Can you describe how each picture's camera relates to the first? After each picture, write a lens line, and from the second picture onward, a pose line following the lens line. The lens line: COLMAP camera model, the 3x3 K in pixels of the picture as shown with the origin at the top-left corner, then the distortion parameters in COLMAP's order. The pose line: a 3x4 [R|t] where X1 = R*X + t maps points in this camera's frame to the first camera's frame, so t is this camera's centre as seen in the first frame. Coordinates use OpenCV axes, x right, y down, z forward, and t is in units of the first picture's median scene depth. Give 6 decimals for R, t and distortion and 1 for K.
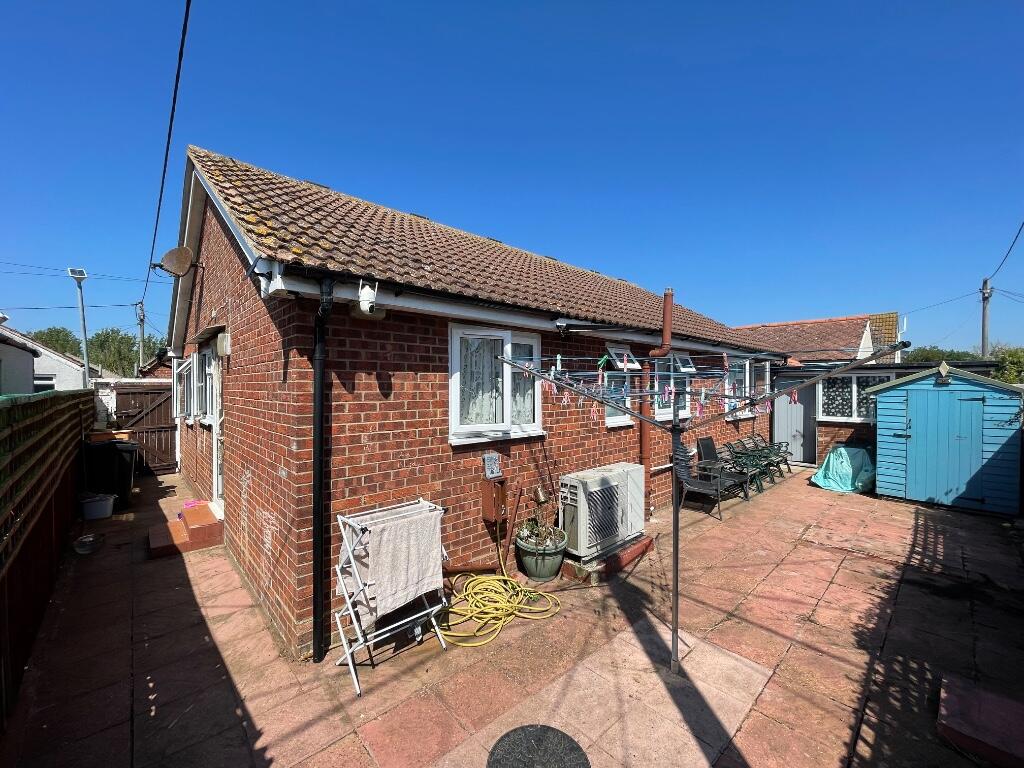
lens RADIAL K [[412.9, 0, 511.3], [0, 412.9, 388.3], [0, 0, 1]] dist [0.008741, 0.000537]
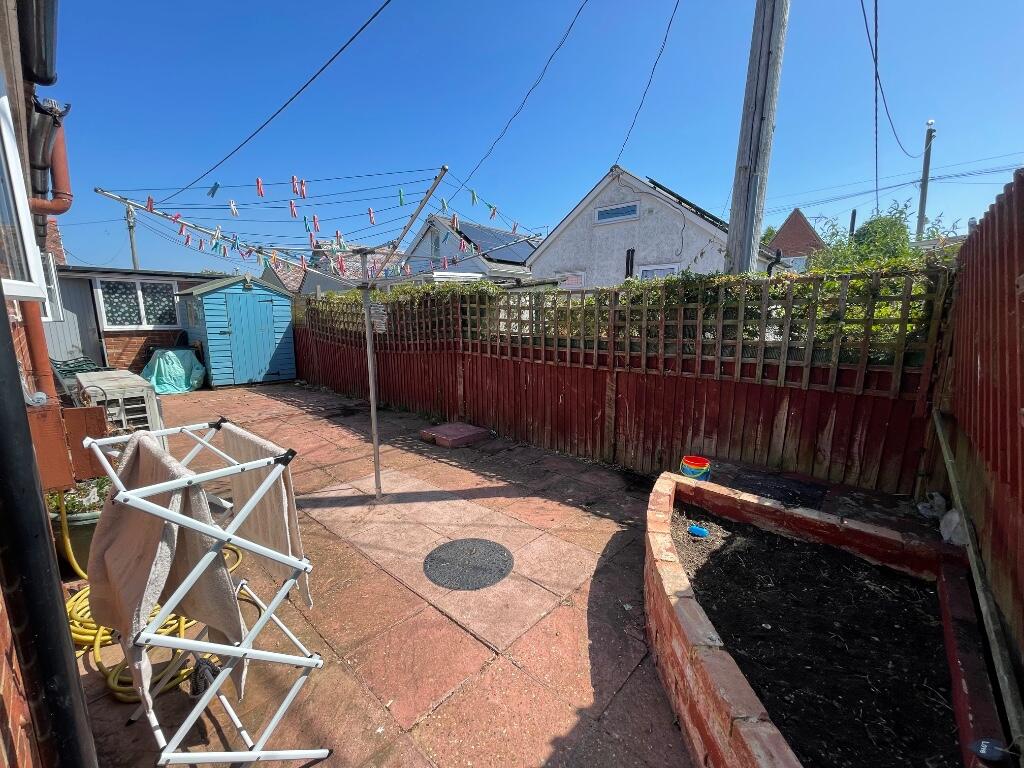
lens RADIAL K [[412.9, 0, 501.4], [0, 412.9, 389.3], [0, 0, 1]] dist [0.008741, 0.000537]
pose [[-0.070756, -0.174325, 0.982143, -0.293066], [0.007667, 0.984486, 0.175294, 0.068814], [-0.997464, 0.019933, -0.068322, 0.288053]]
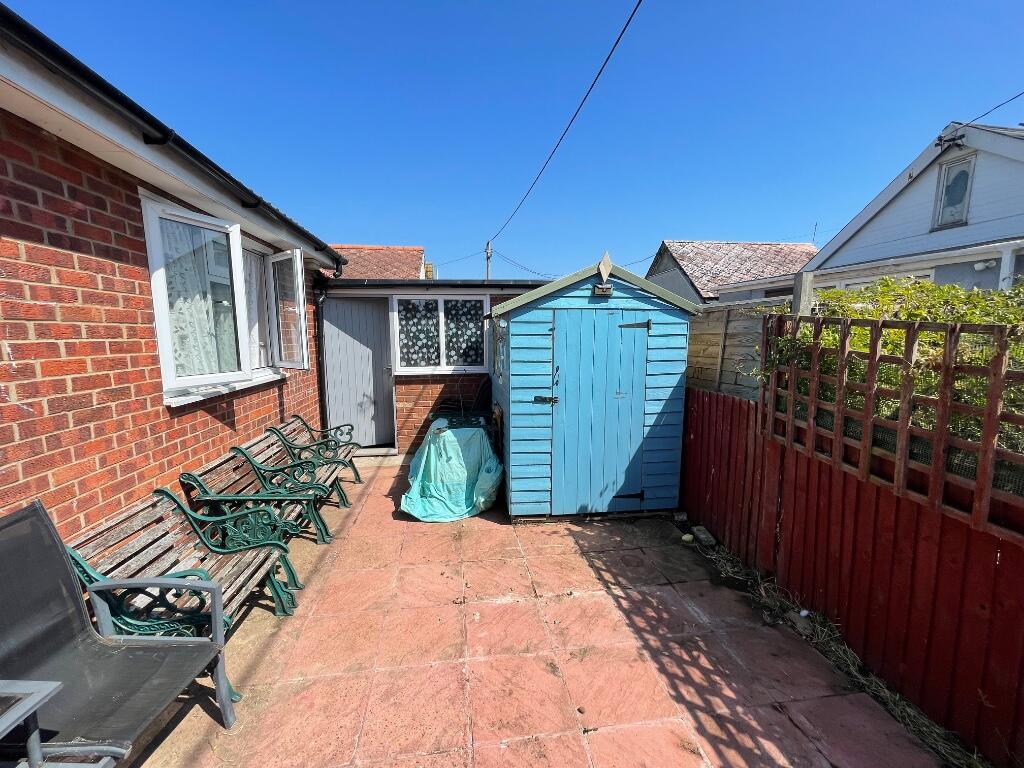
lens RADIAL K [[412.9, 0, 511.6], [0, 412.9, 383.4], [0, 0, 1]] dist [0.008741, 0.000537]
pose [[0.571984, -0.099822, 0.814168, 0.478862], [0.012602, 0.993520, 0.112958, 0.034666], [-0.820168, -0.054350, 0.569536, 0.713626]]
